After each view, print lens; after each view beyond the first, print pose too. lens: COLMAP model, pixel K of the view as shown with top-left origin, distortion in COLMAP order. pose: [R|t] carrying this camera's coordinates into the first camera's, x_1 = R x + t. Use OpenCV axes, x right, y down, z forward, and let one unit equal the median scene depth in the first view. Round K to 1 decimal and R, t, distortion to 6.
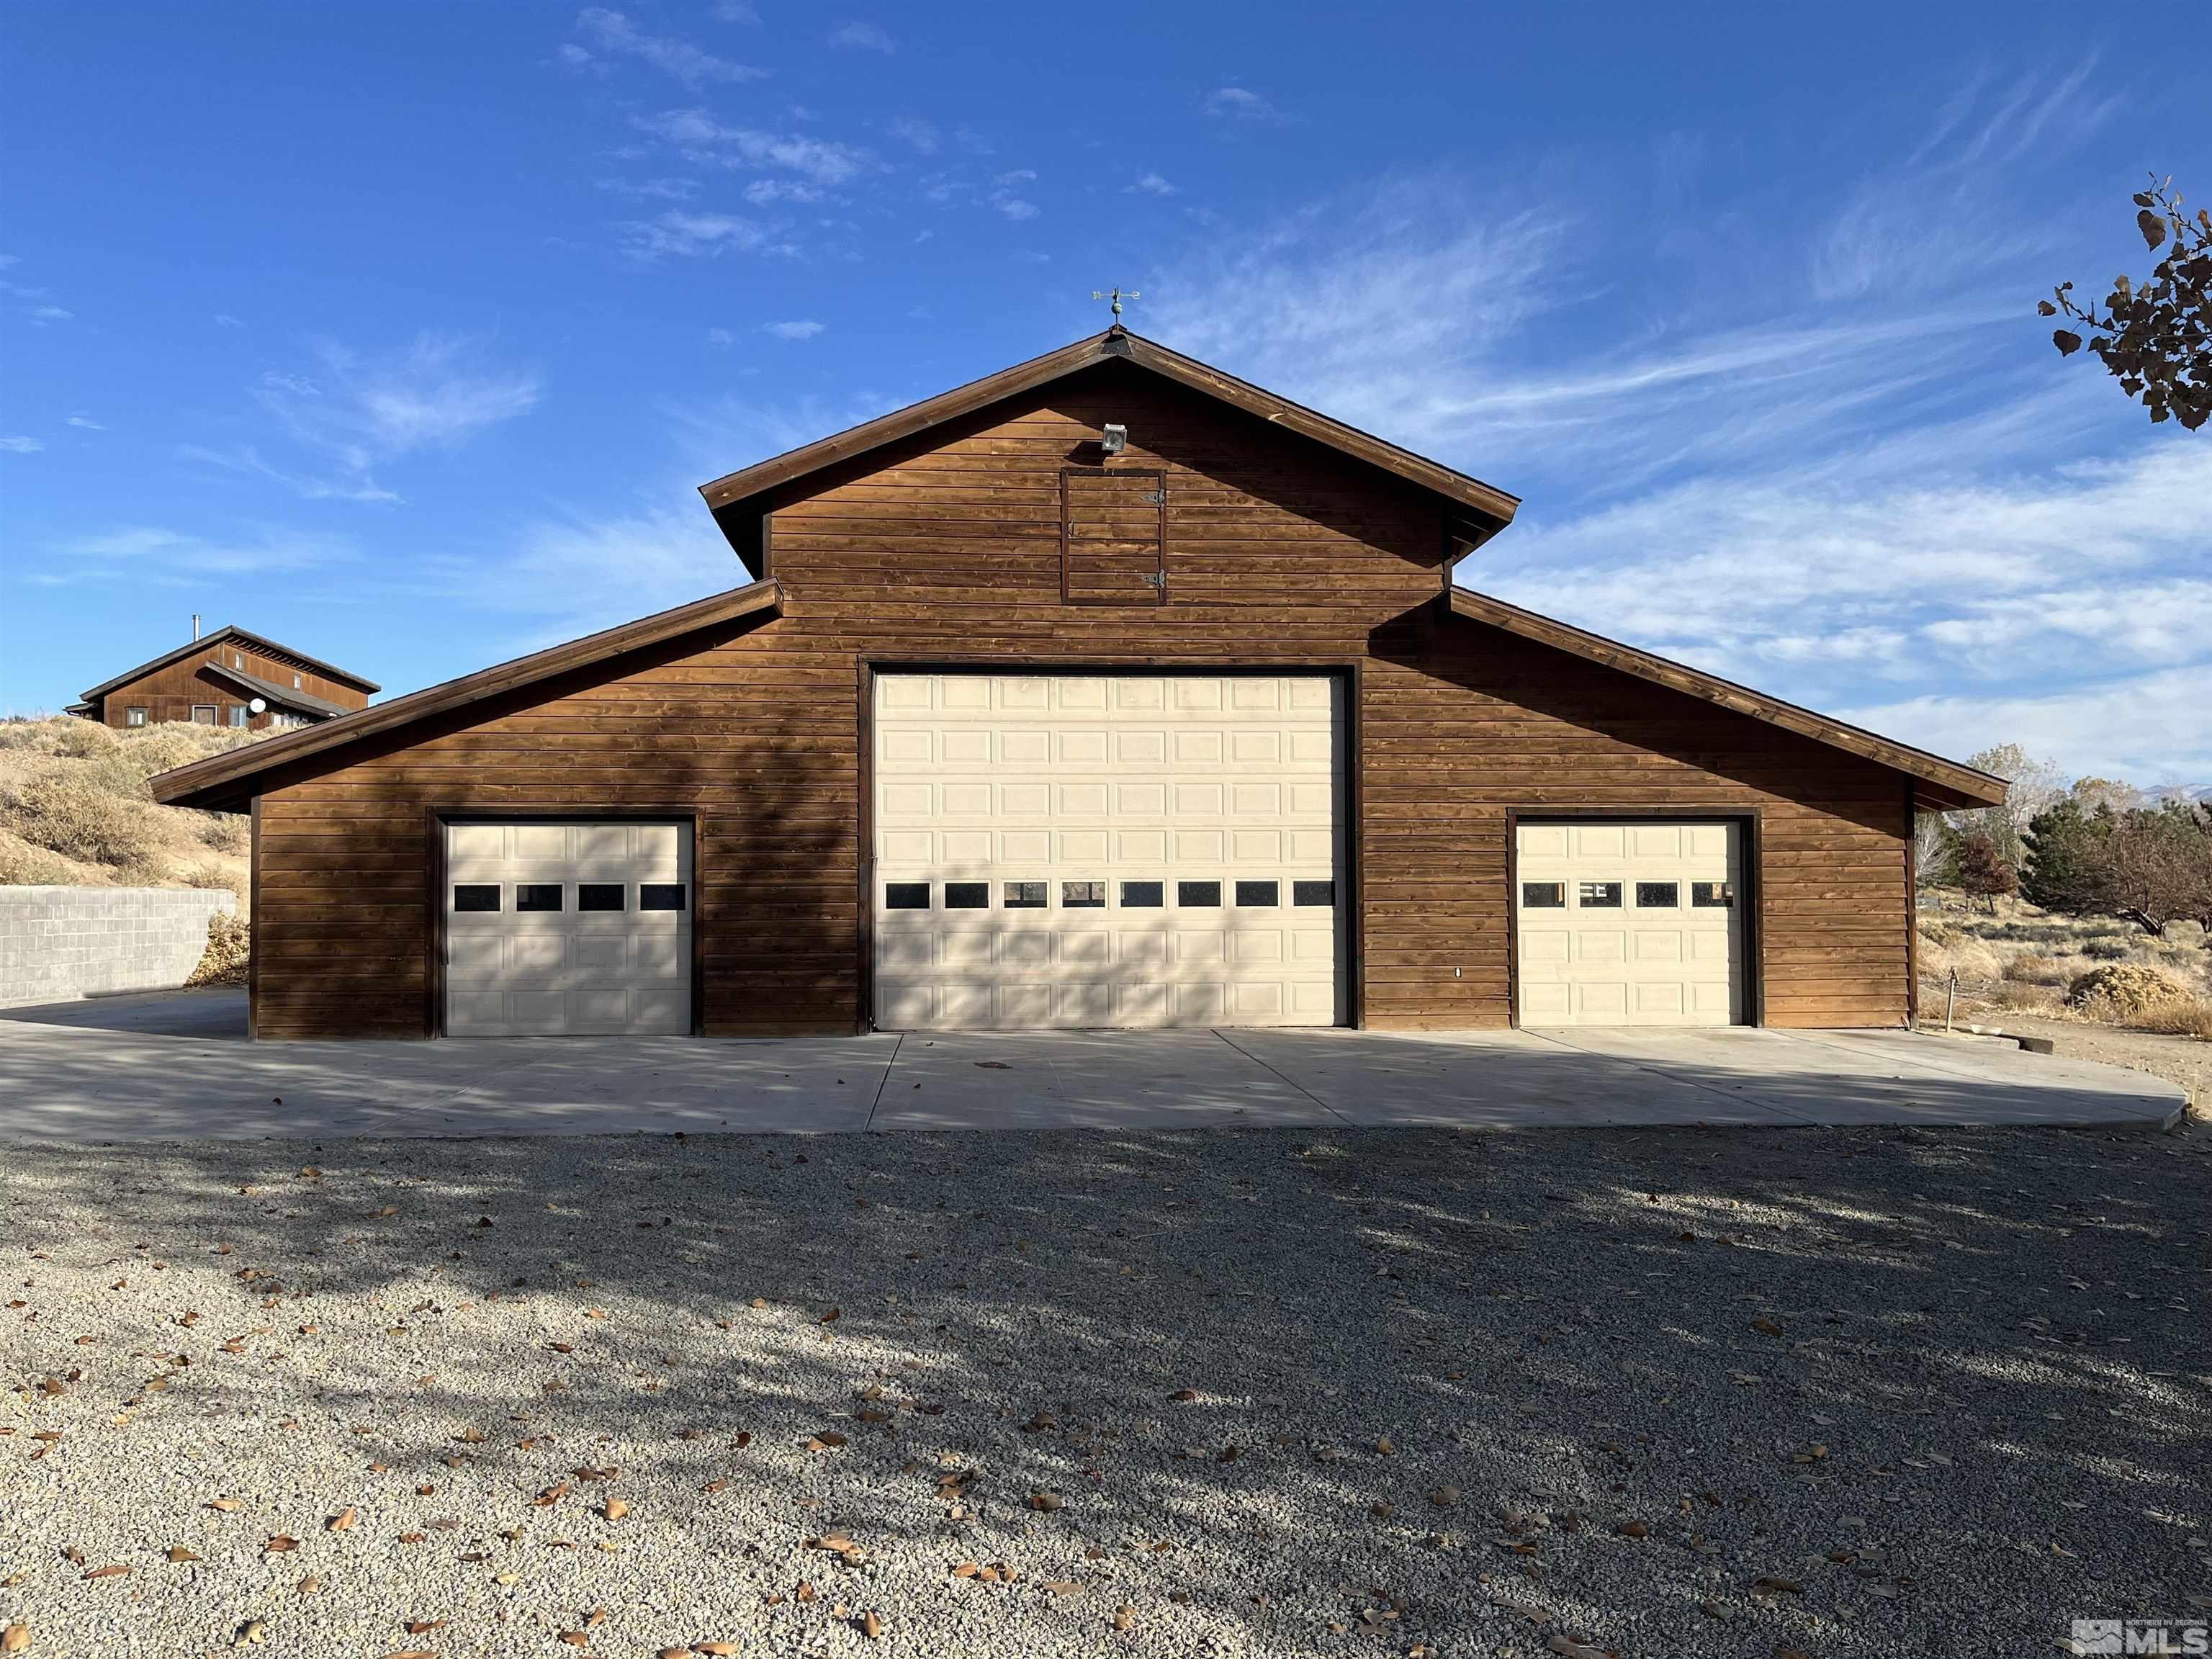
lens RADIAL K [[1672.0, 0, 1105.5], [0, 1672.0, 866.0], [0, 0, 1]] dist [0.091607, 0.000079]
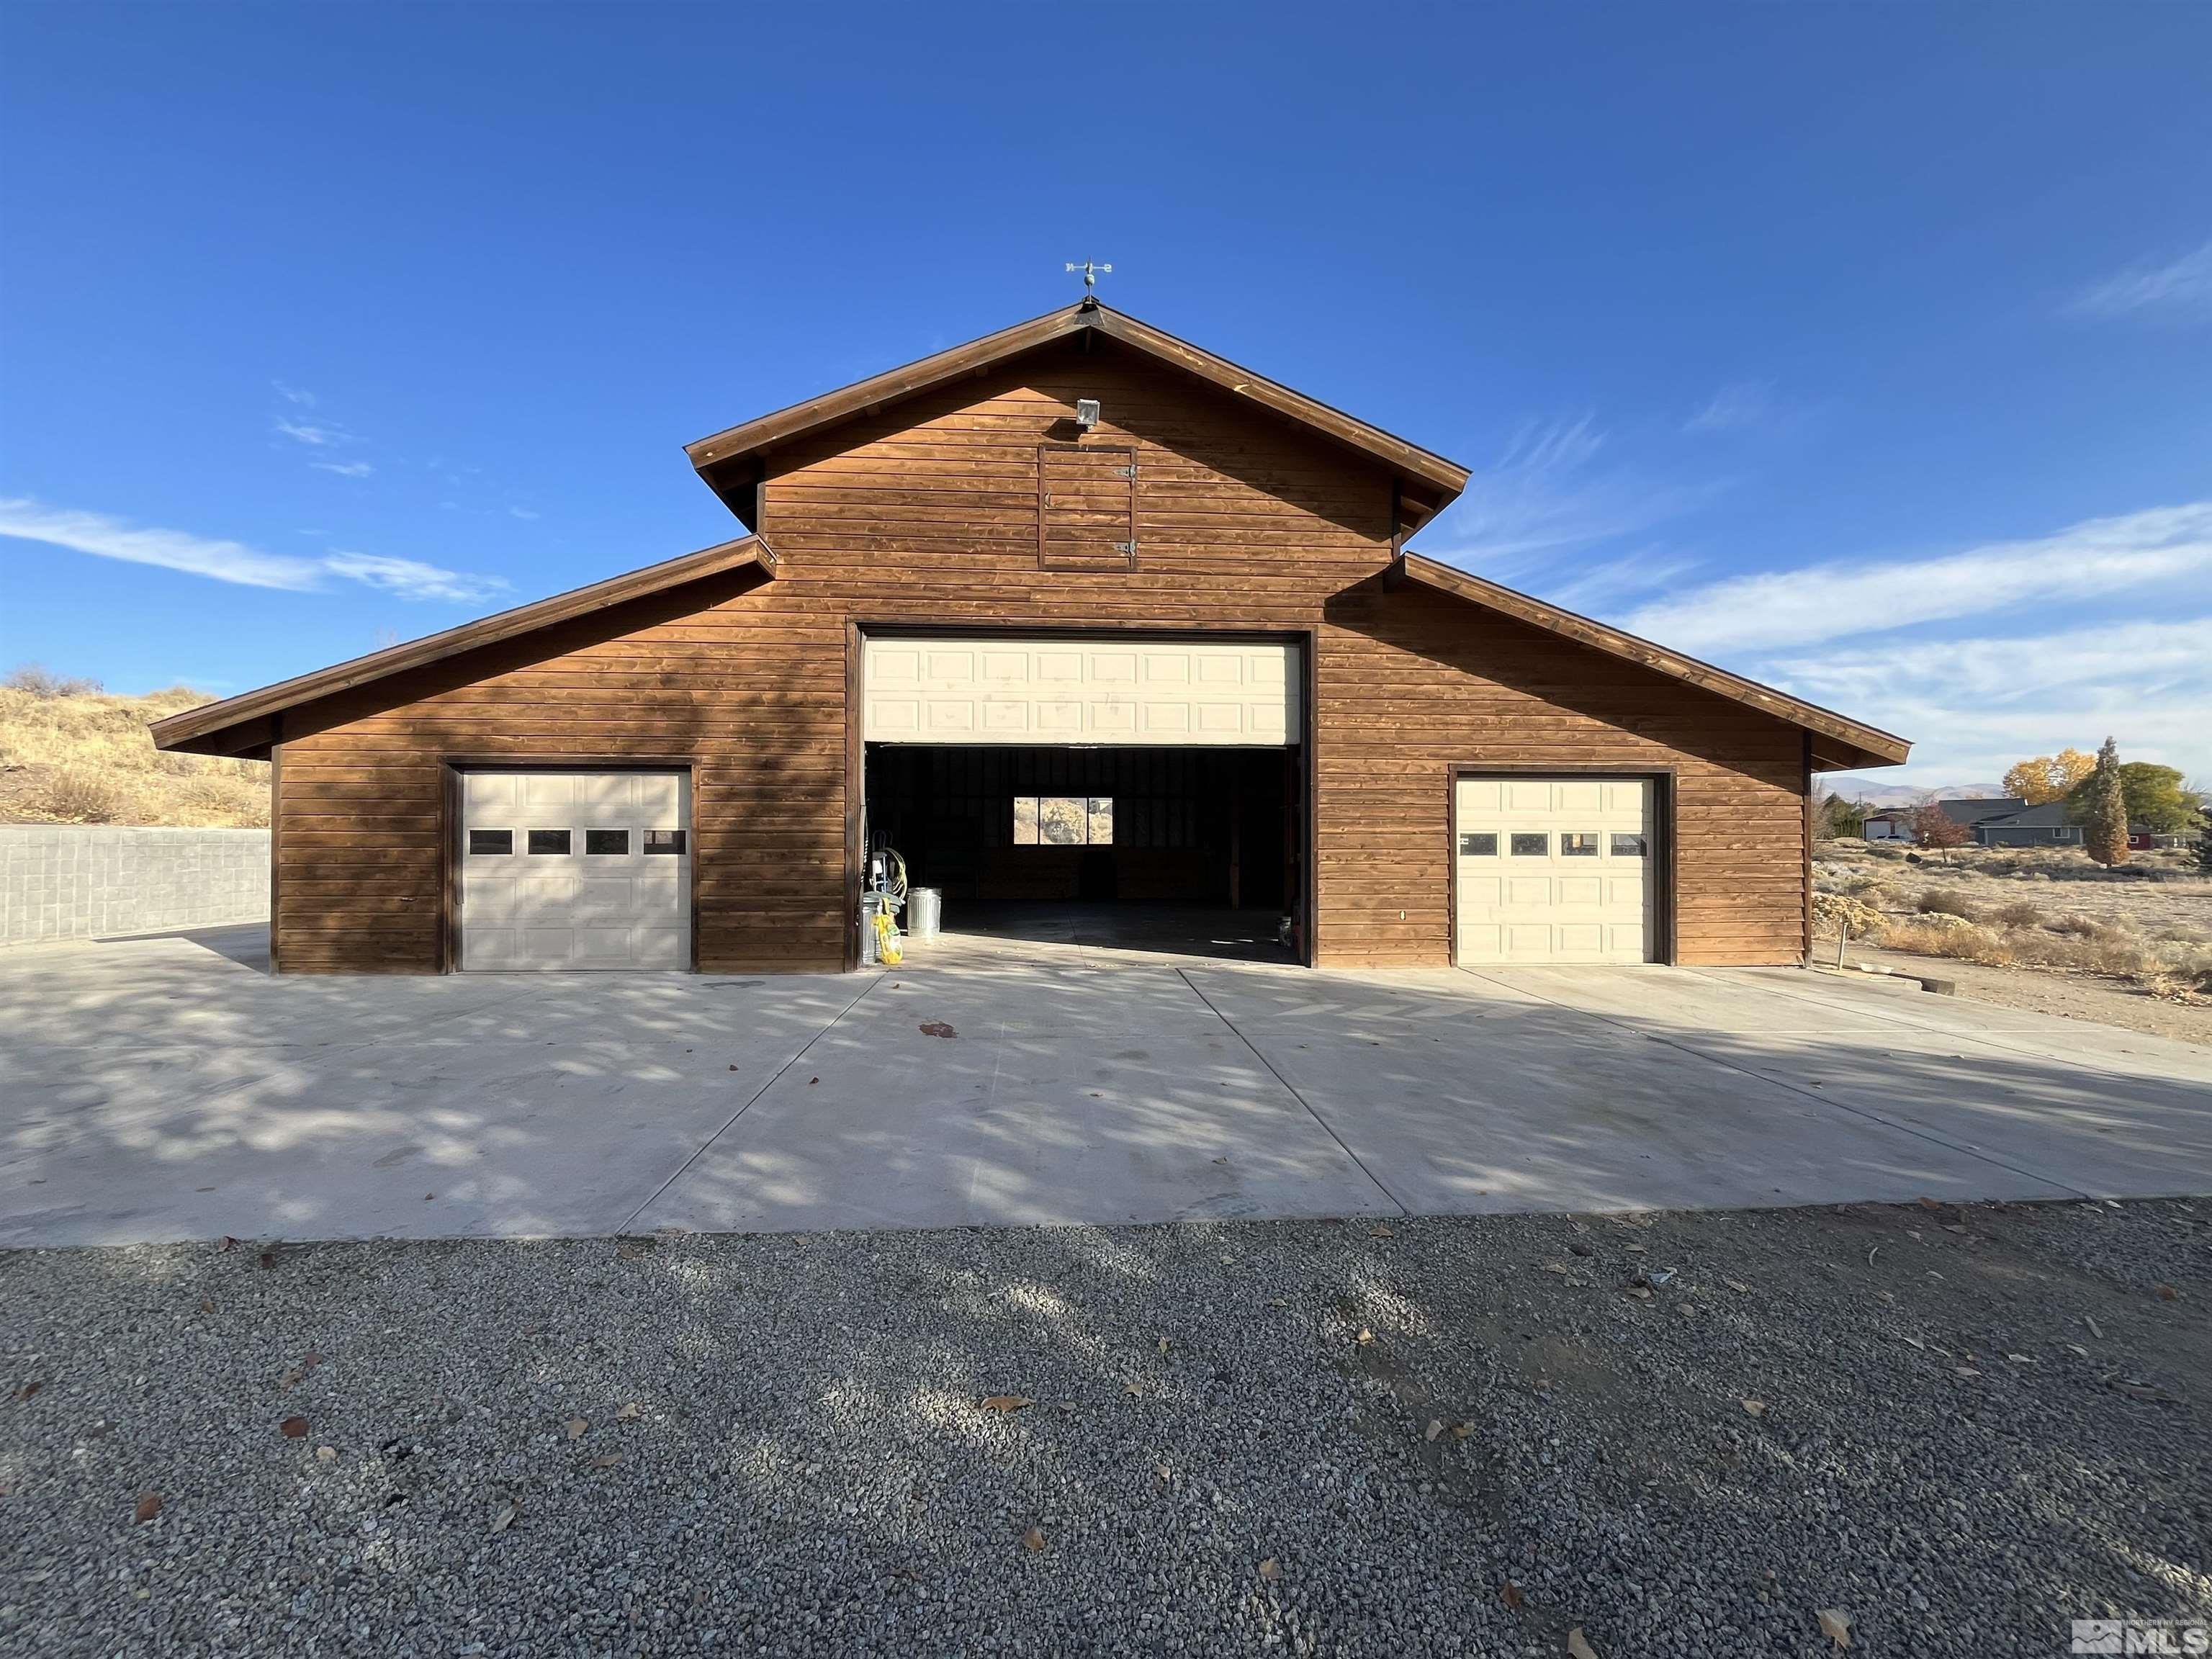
lens RADIAL K [[895.3, 0, 1110.0], [0, 895.3, 833.8], [0, 0, 1]] dist [-0.002147, 0.000683]
pose [[0.999948, 0.005618, -0.008504, 0.024964], [-0.005519, 0.999918, 0.011564, 0.004897], [0.008568, -0.011517, 0.999897, 0.424379]]
